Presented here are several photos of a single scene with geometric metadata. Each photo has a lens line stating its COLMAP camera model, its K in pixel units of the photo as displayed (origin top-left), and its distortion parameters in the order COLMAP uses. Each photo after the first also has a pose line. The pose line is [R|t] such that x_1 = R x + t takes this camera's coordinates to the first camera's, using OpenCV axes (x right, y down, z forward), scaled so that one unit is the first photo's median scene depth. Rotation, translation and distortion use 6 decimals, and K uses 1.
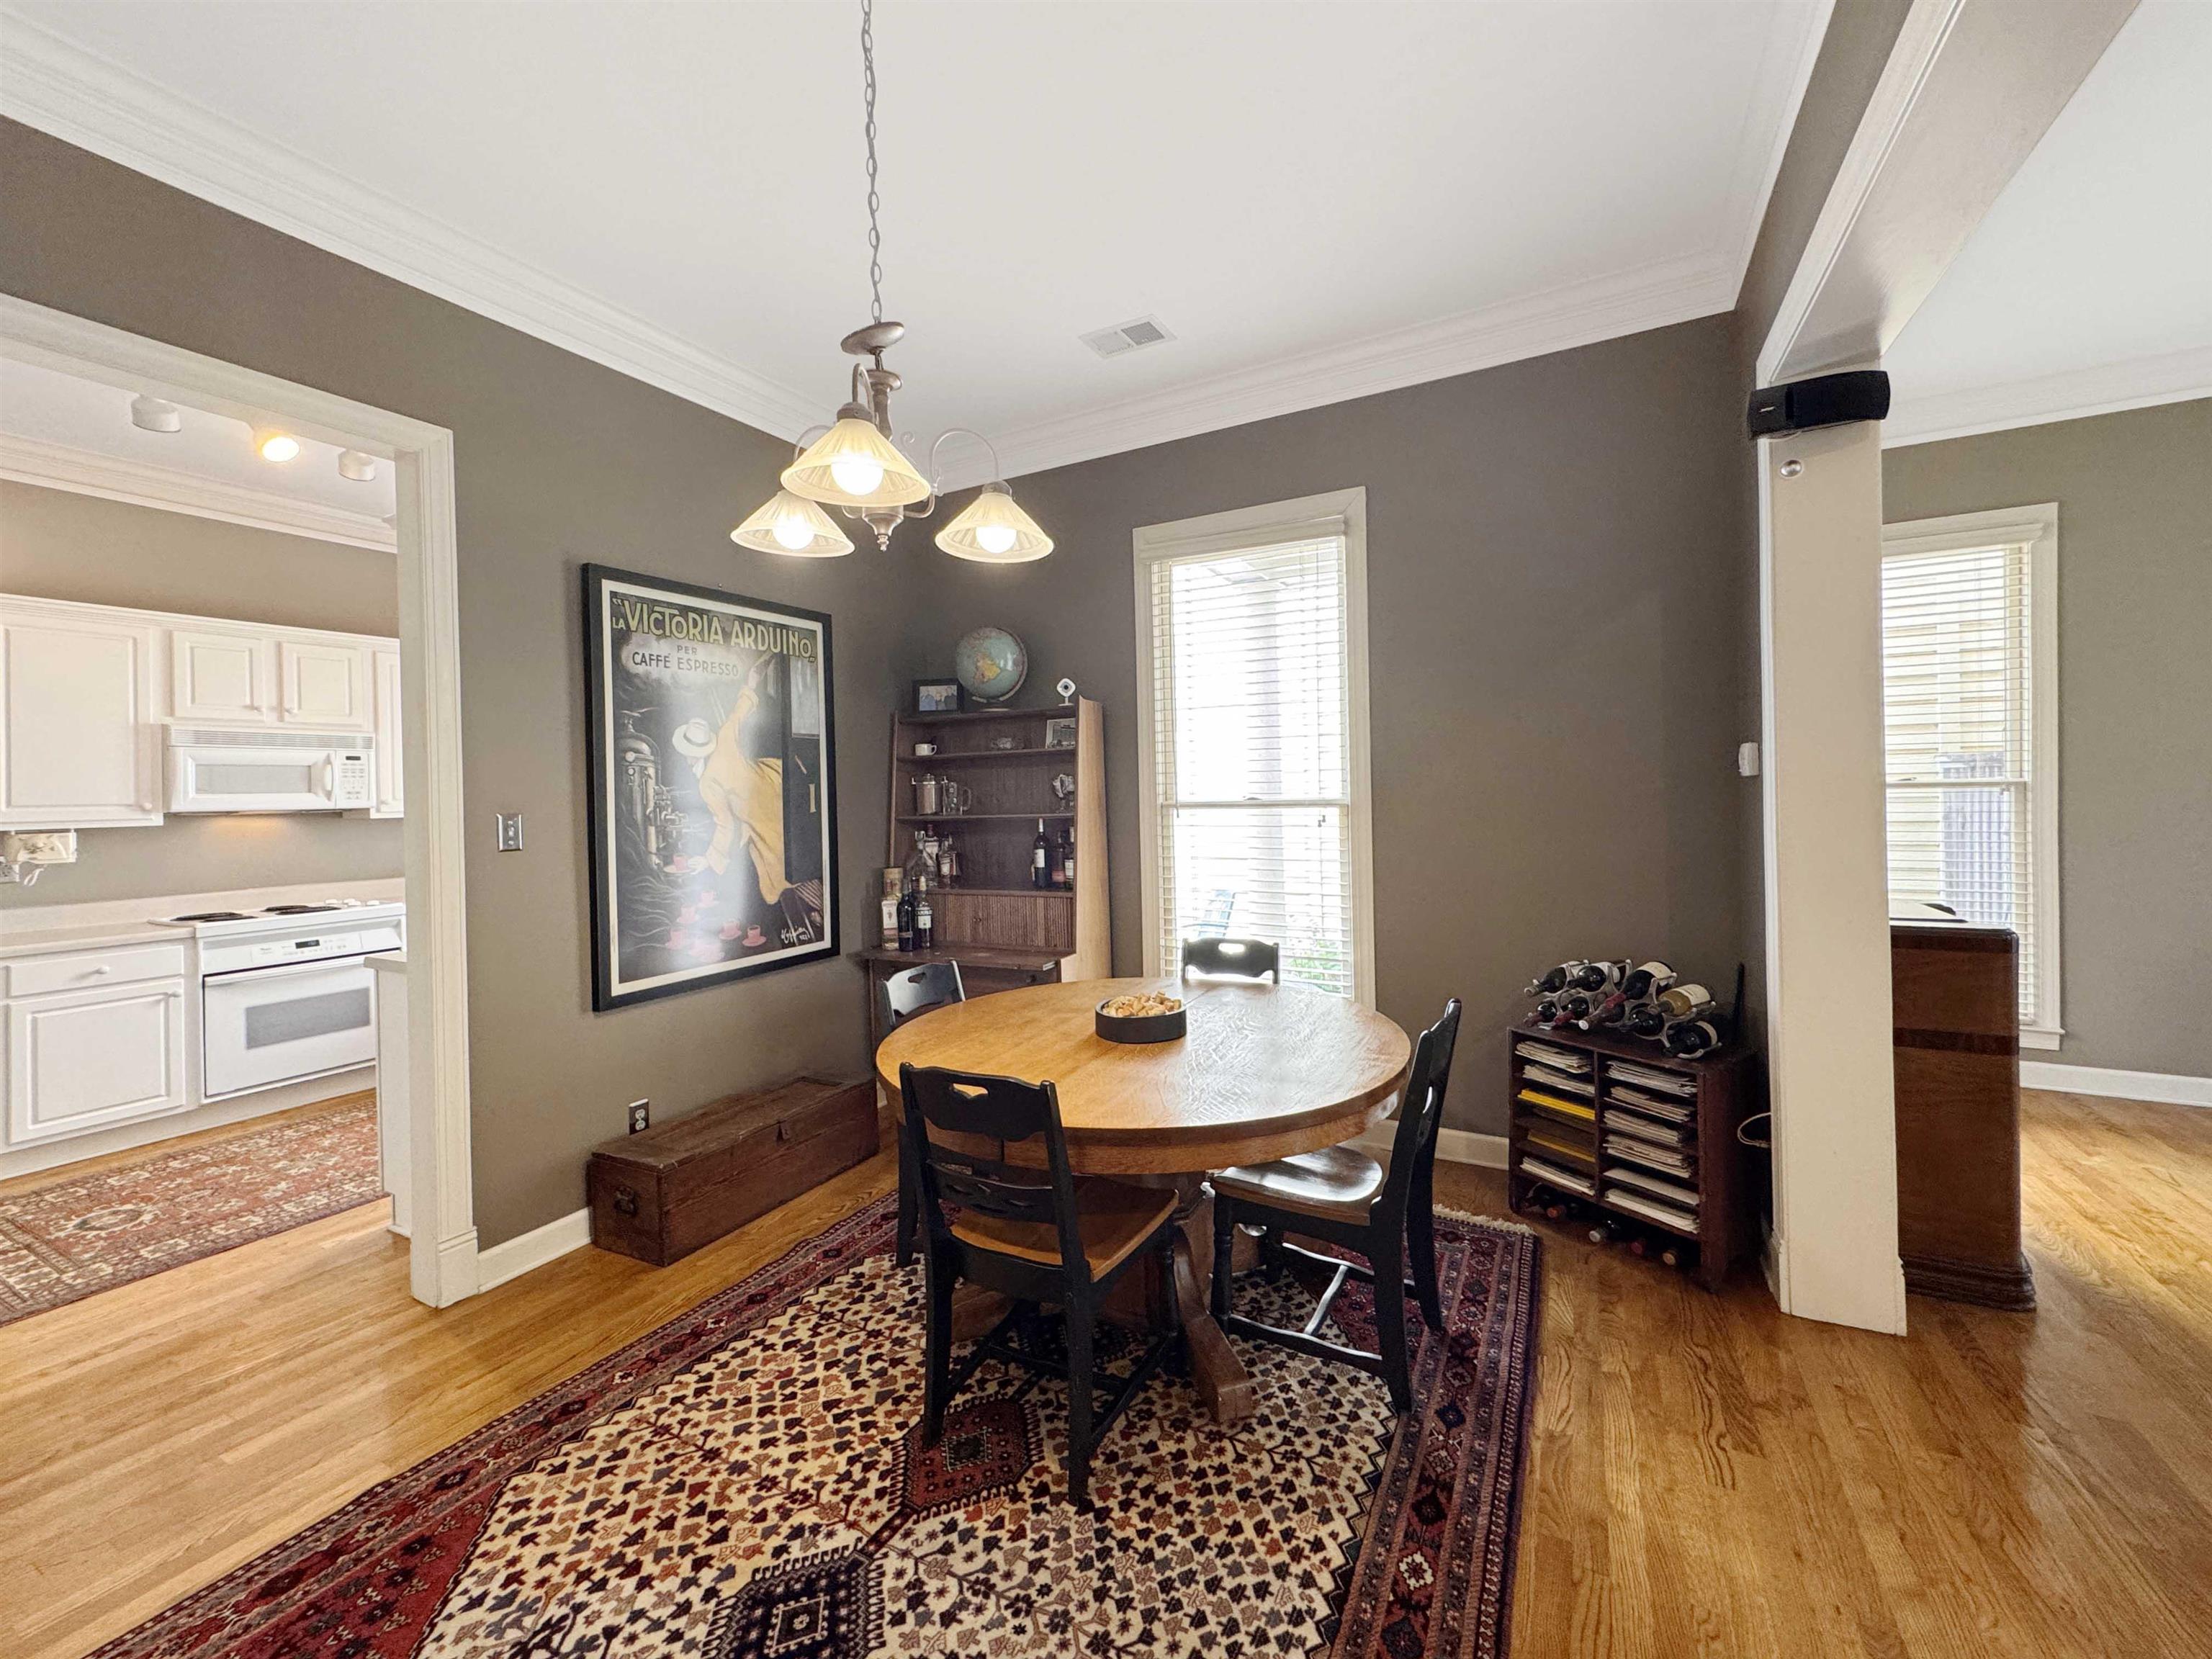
lens RADIAL K [[879.5, 0, 1115.0], [0, 879.5, 796.3], [0, 0, 1]] dist [0.003004, 0.000441]
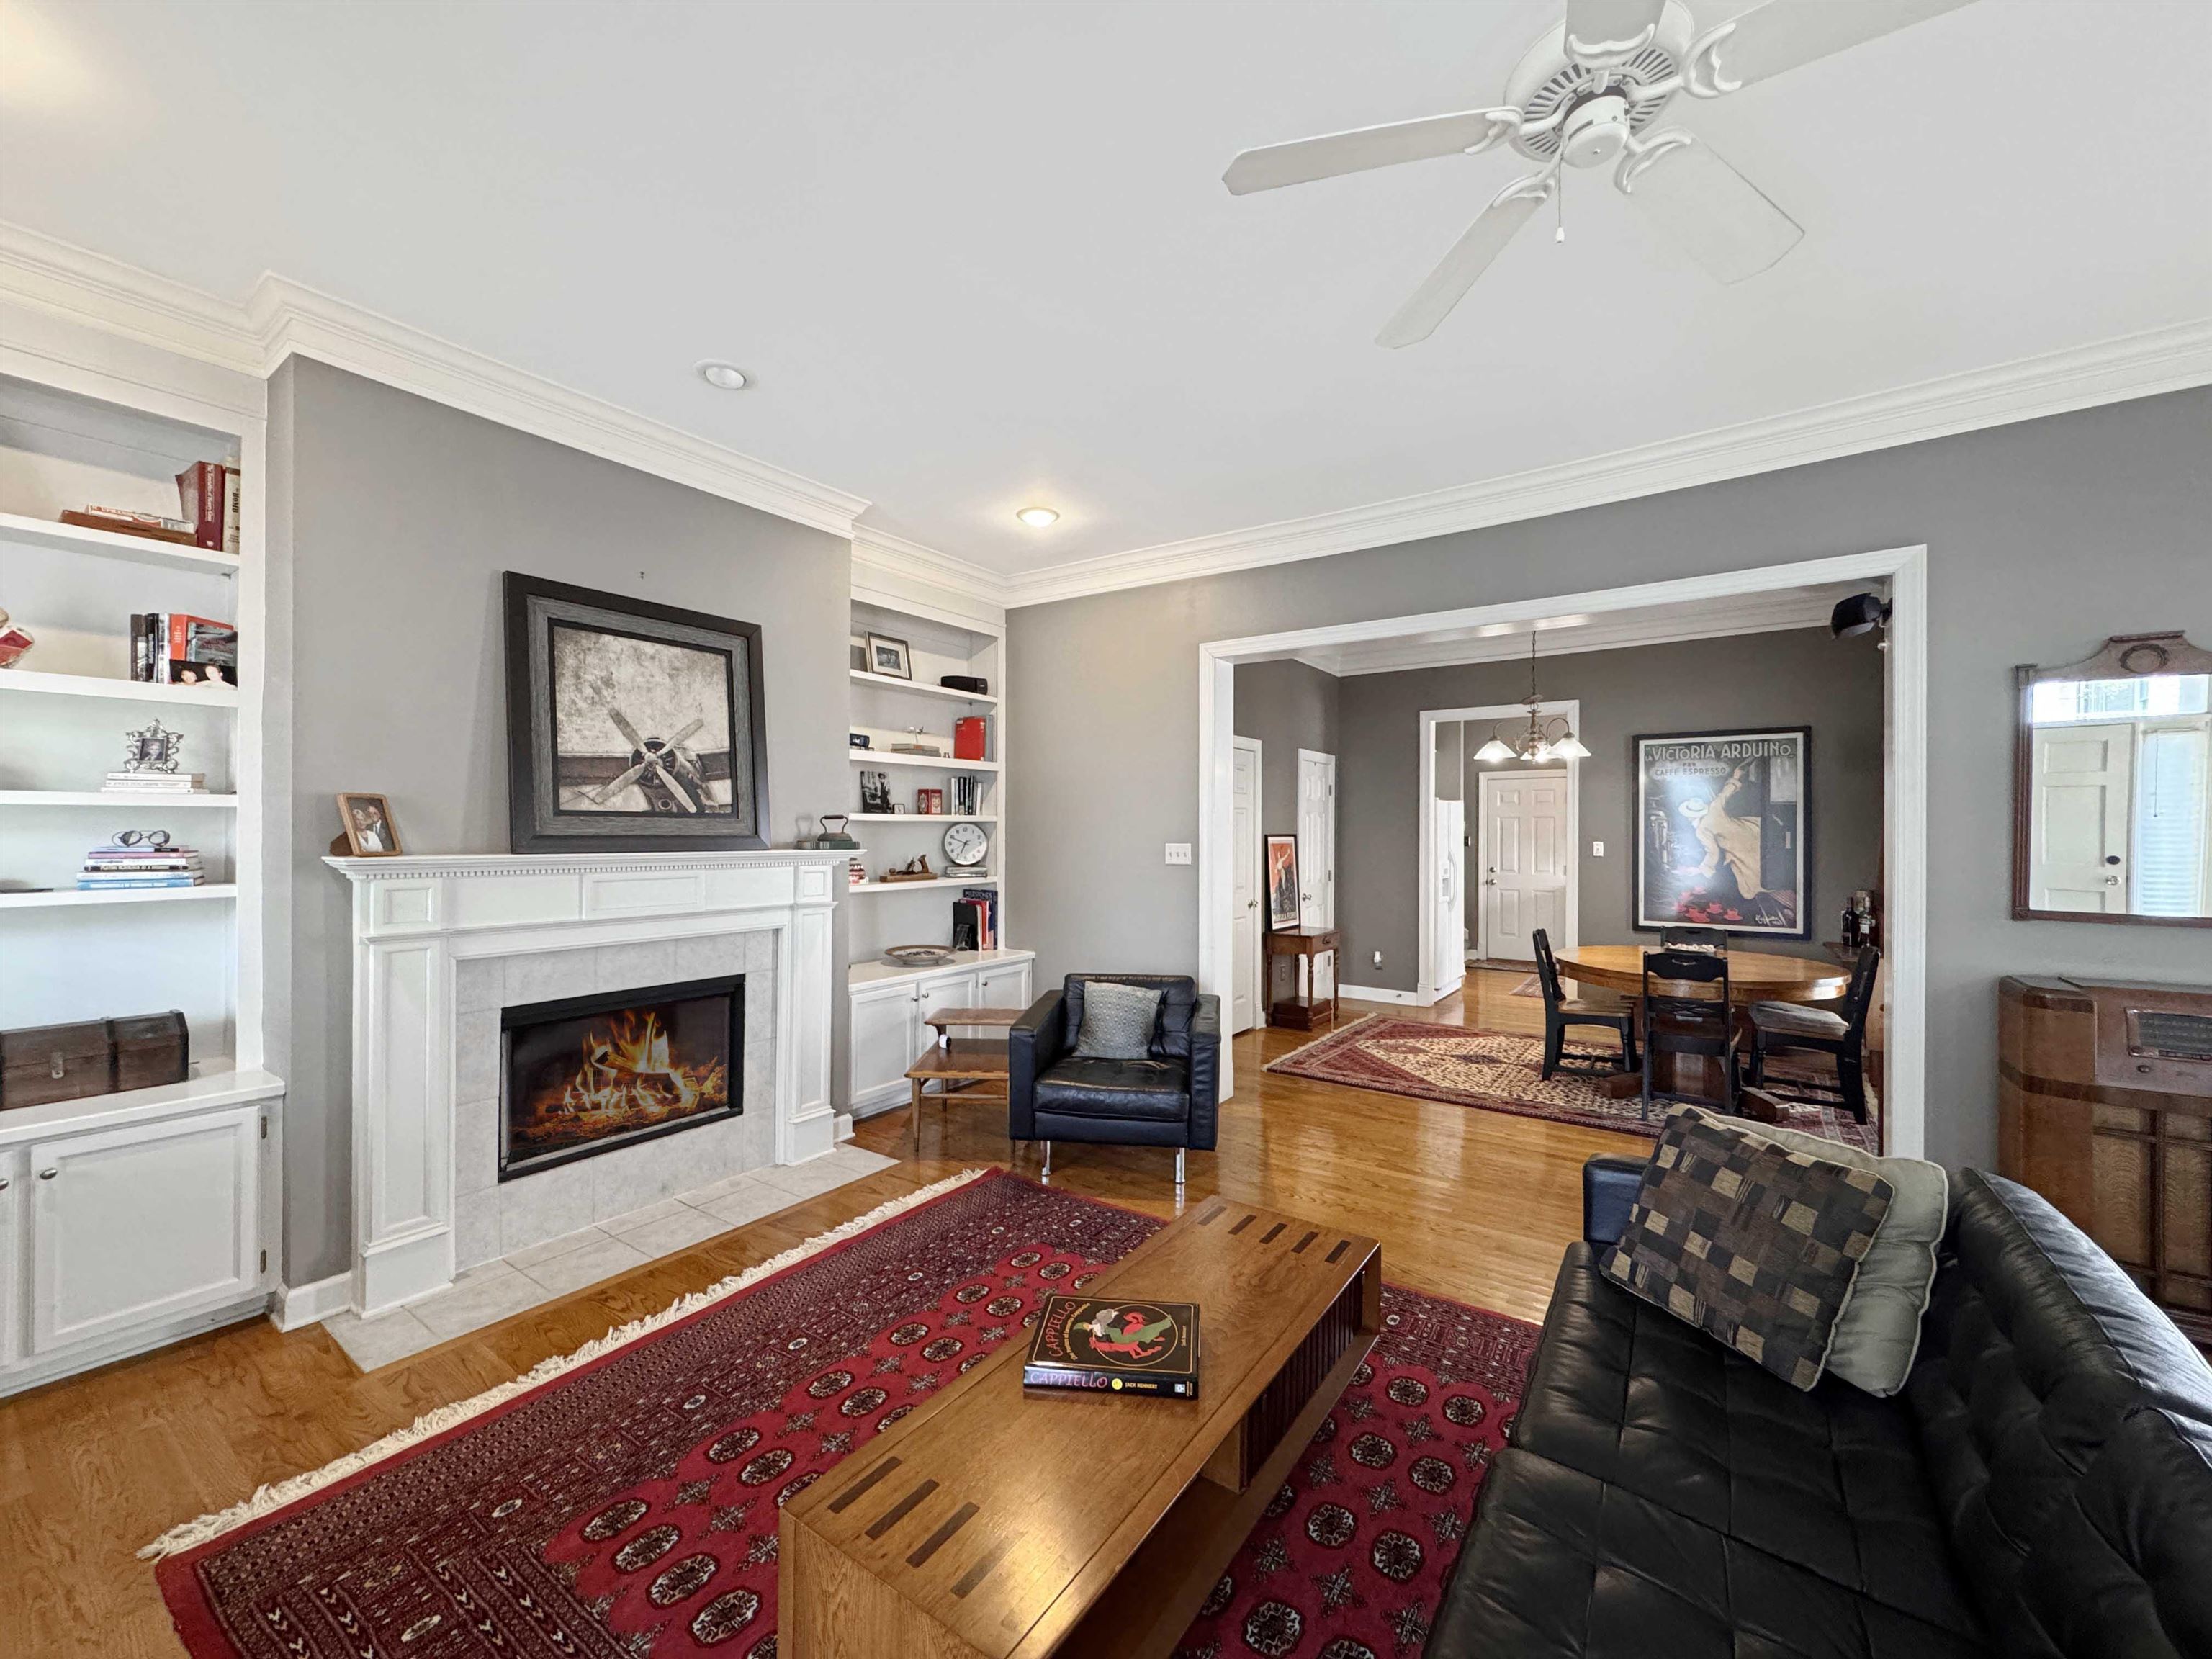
lens RADIAL K [[879.2, 0, 1108.9], [0, 879.2, 825.0], [0, 0, 1]] dist [-0.000963, 0.000263]
pose [[-0.132025, 0.021129, -0.991021, 1.392034], [-0.006279, 0.999735, 0.022151, -0.052678], [0.991227, 0.009147, -0.131857, -0.042442]]
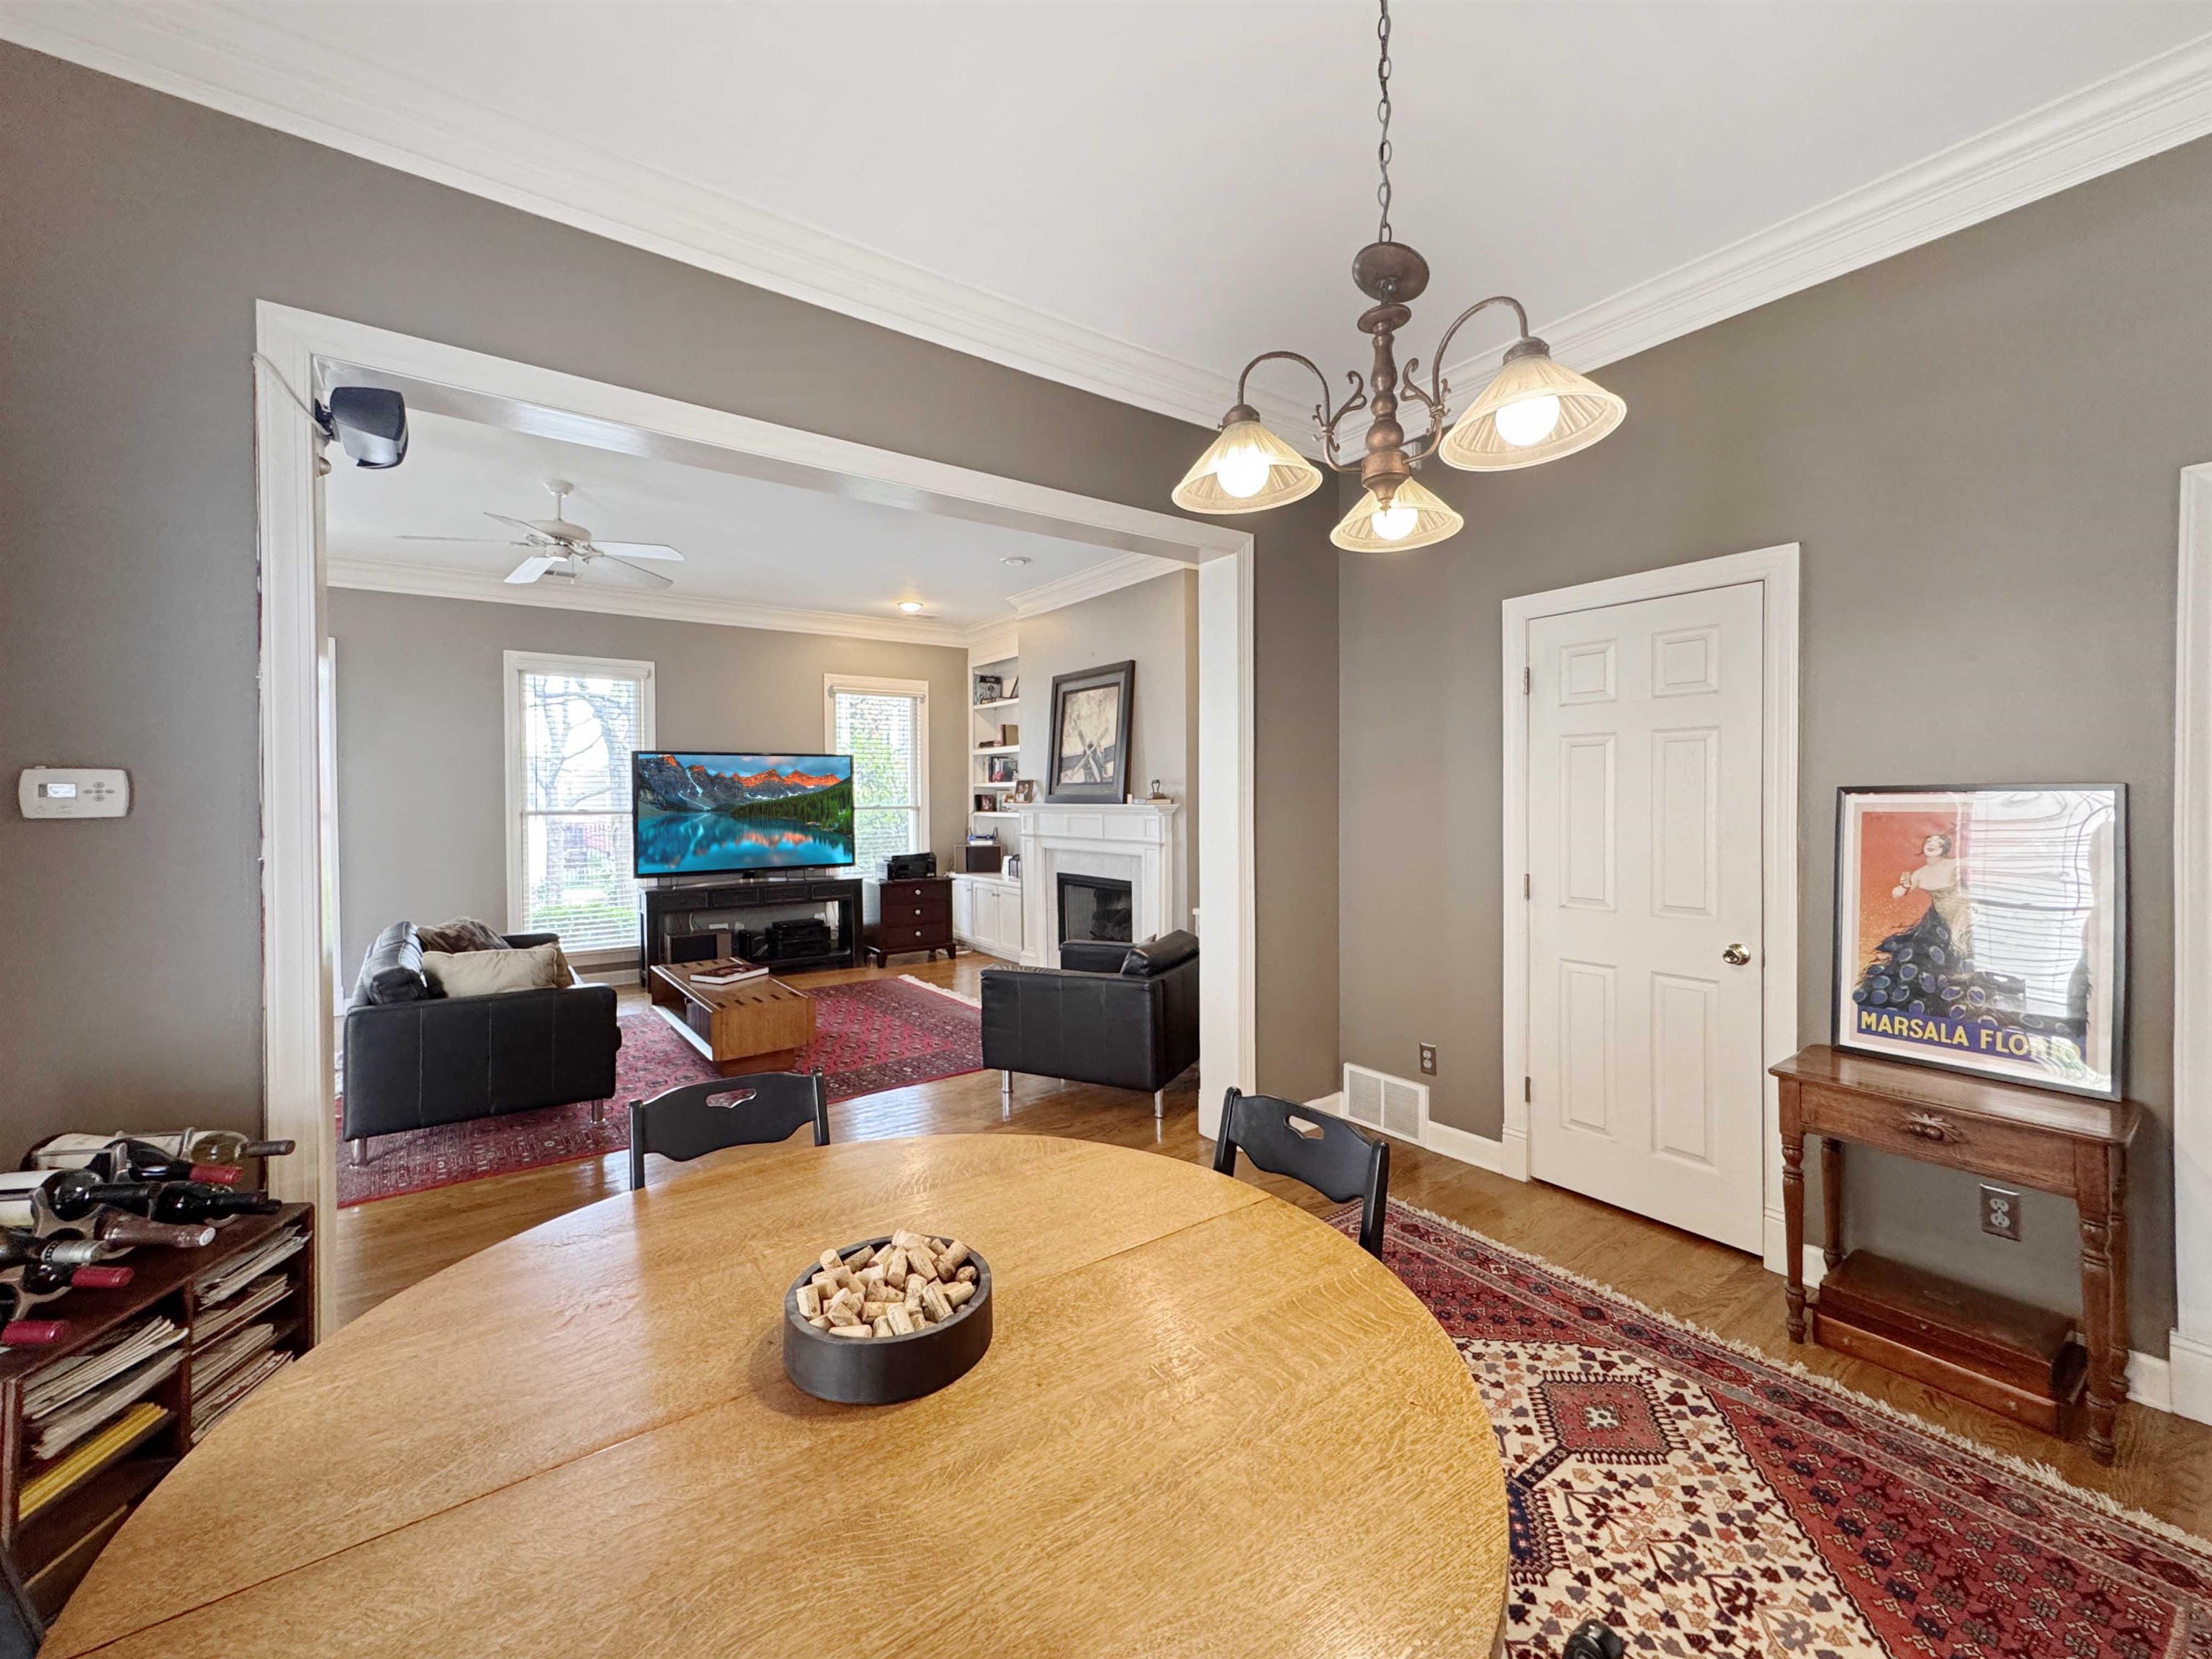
lens RADIAL K [[885.3, 0, 1099.9], [0, 885.3, 820.1], [0, 0, 1]] dist [-0.000563, -0.000159]
pose [[-0.895443, 0.025878, 0.444424, -0.180143], [0.040657, 0.998891, 0.023754, -0.011045], [-0.443316, 0.039339, -0.895502, 0.864850]]
